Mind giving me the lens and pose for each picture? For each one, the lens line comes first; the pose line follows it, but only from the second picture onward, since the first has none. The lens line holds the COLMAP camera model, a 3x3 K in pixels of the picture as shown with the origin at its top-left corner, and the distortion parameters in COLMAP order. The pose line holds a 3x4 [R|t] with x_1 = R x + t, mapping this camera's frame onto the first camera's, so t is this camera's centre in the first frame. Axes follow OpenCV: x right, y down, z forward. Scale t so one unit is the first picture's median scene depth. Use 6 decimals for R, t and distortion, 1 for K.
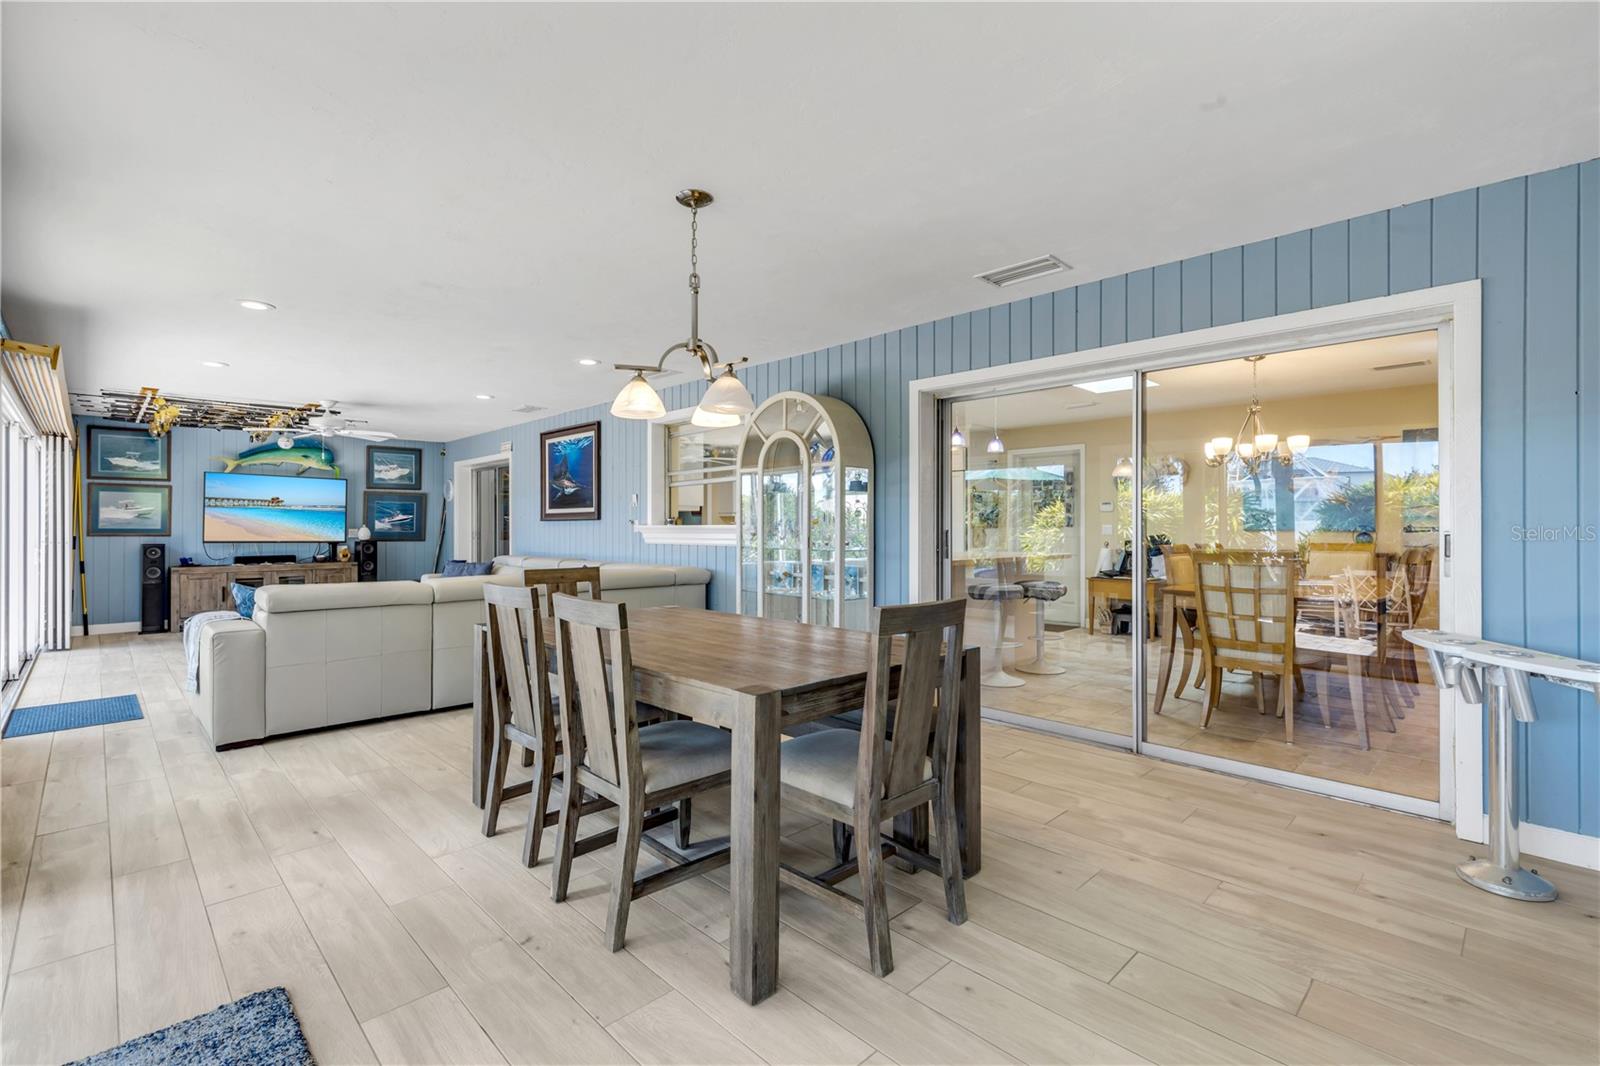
lens RADIAL K [[721.4, 0, 794.2], [0, 721.4, 525.5], [0, 0, 1]] dist [-0.001357, -0.000140]
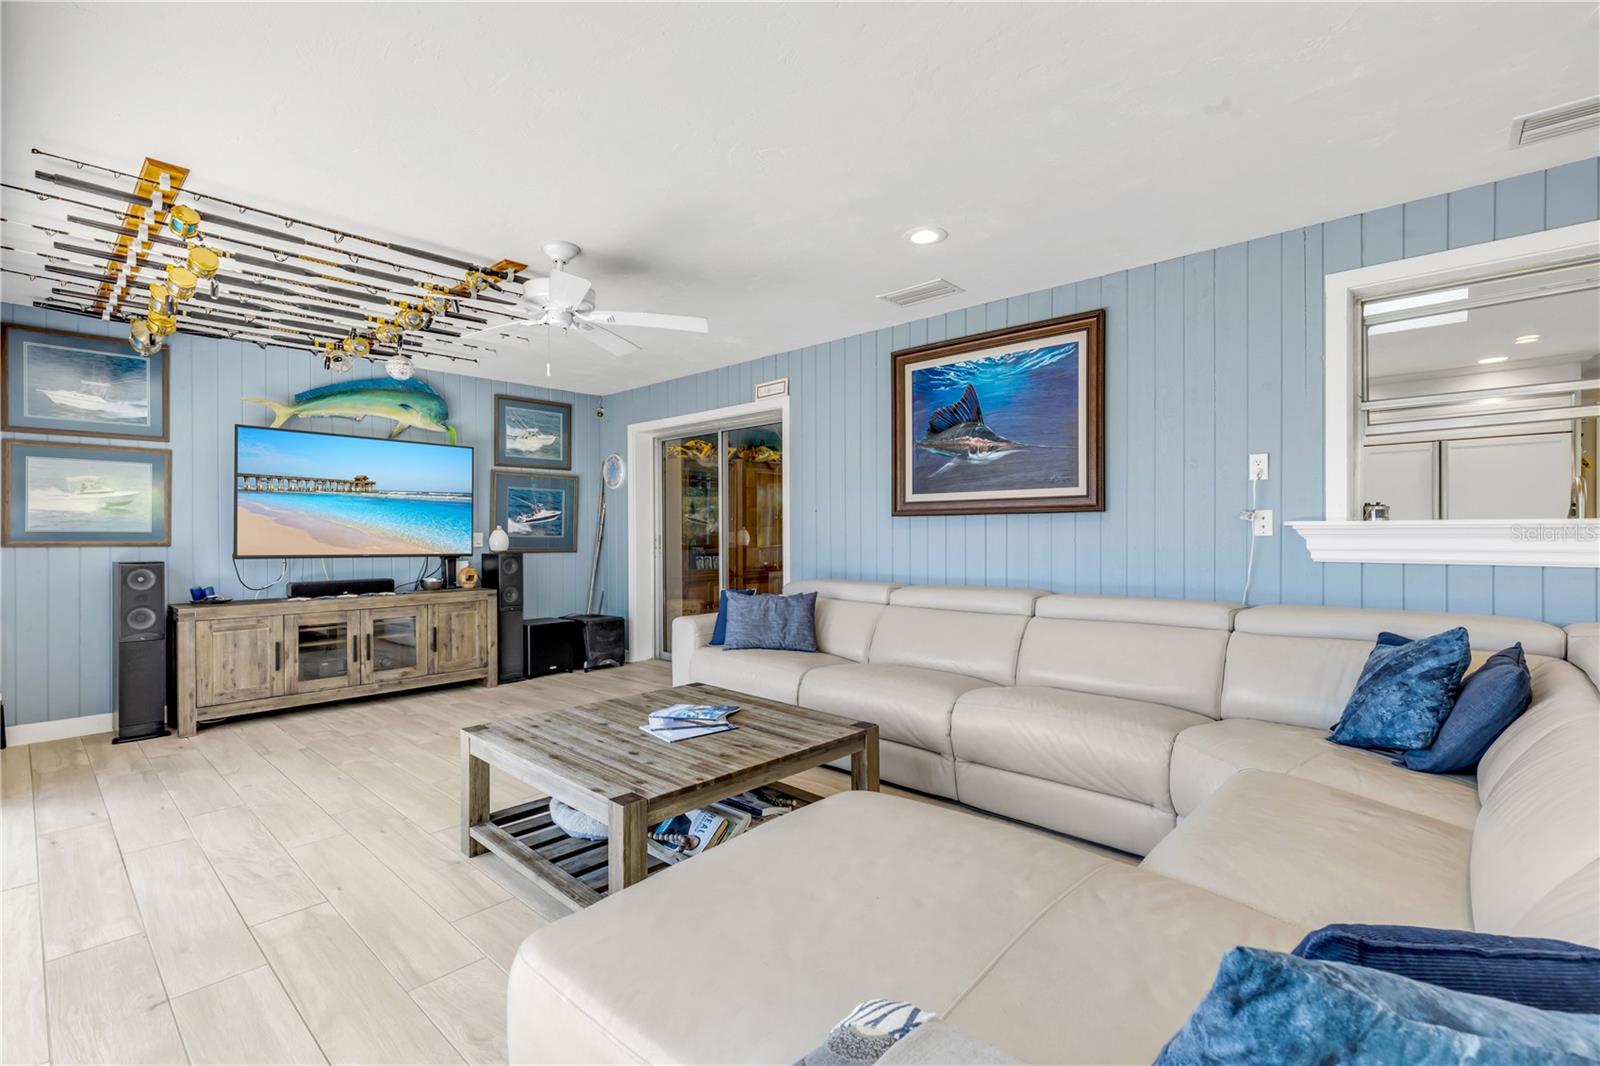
lens RADIAL K [[722.7, 0, 786.3], [0, 722.7, 537.8], [0, 0, 1]] dist [0.010214, 0.000195]
pose [[0.998976, -0.002498, 0.045176, -0.427315], [0.002070, 0.999953, 0.009521, 0.004132], [-0.045197, -0.009417, 0.998934, 0.435789]]
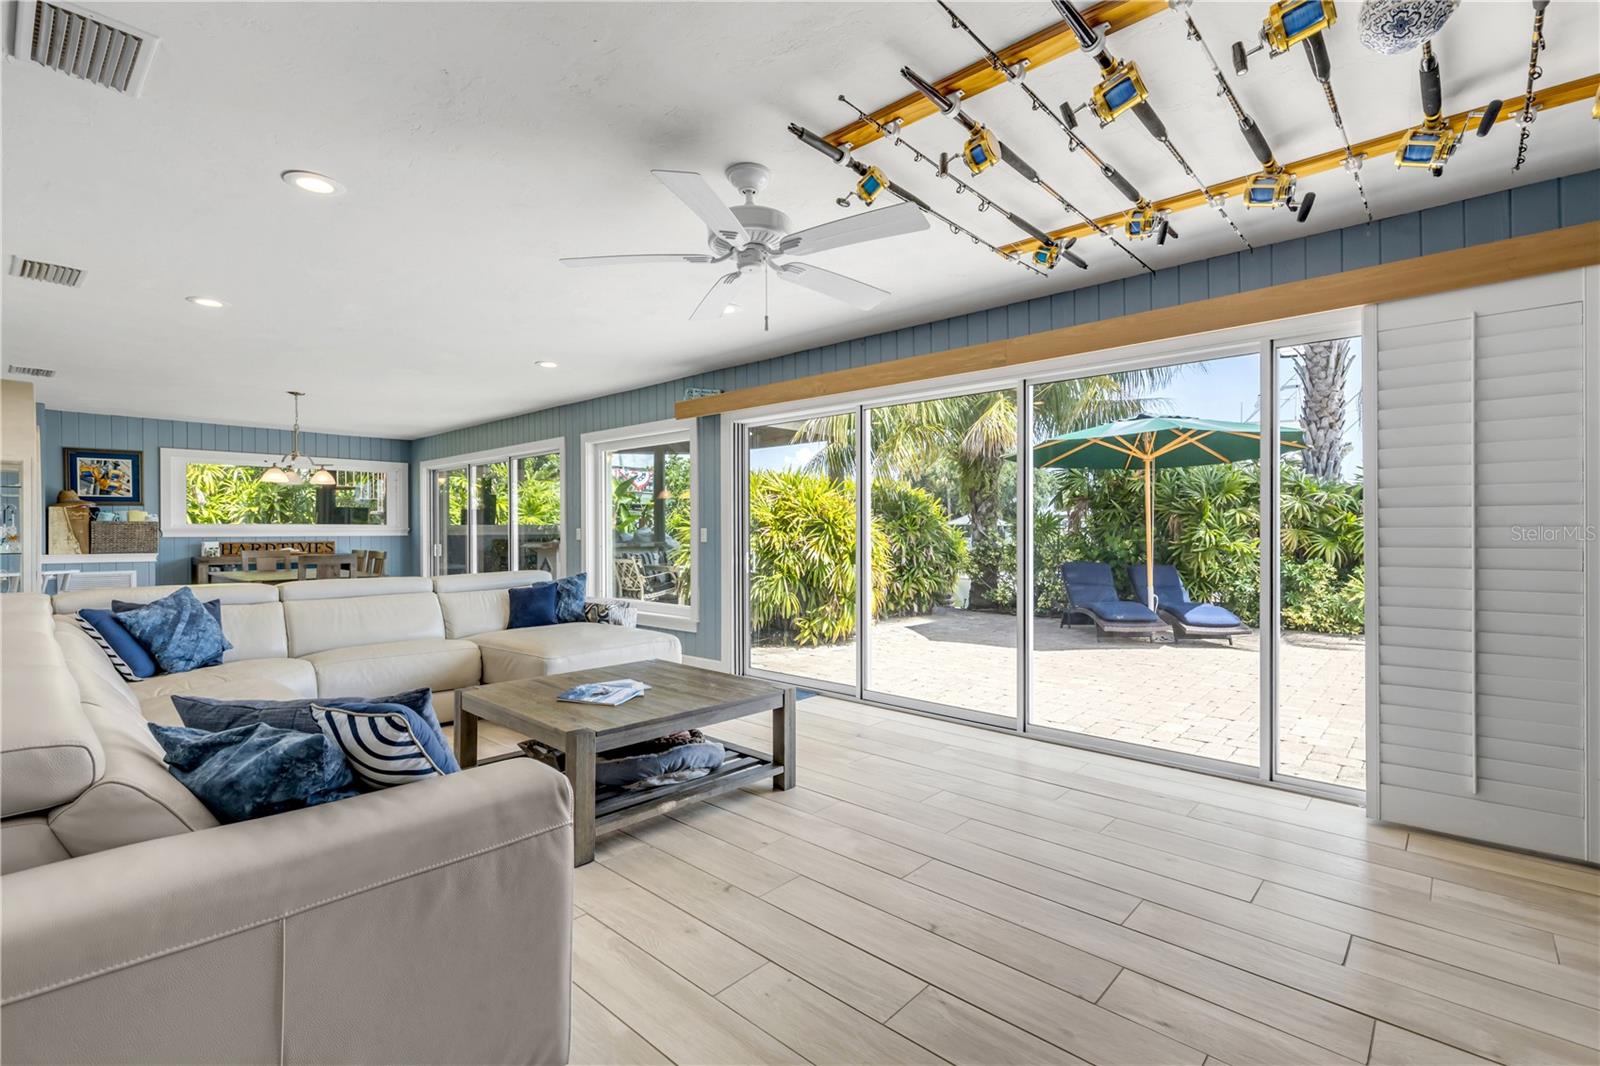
lens RADIAL K [[722.7, 0, 786.3], [0, 722.7, 537.8], [0, 0, 1]] dist [0.010214, 0.000195]
pose [[-0.998984, 0.001412, -0.045049, -0.527323], [0.001247, 0.999992, 0.003684, 0.008722], [0.045054, 0.003624, -0.998978, 1.104575]]
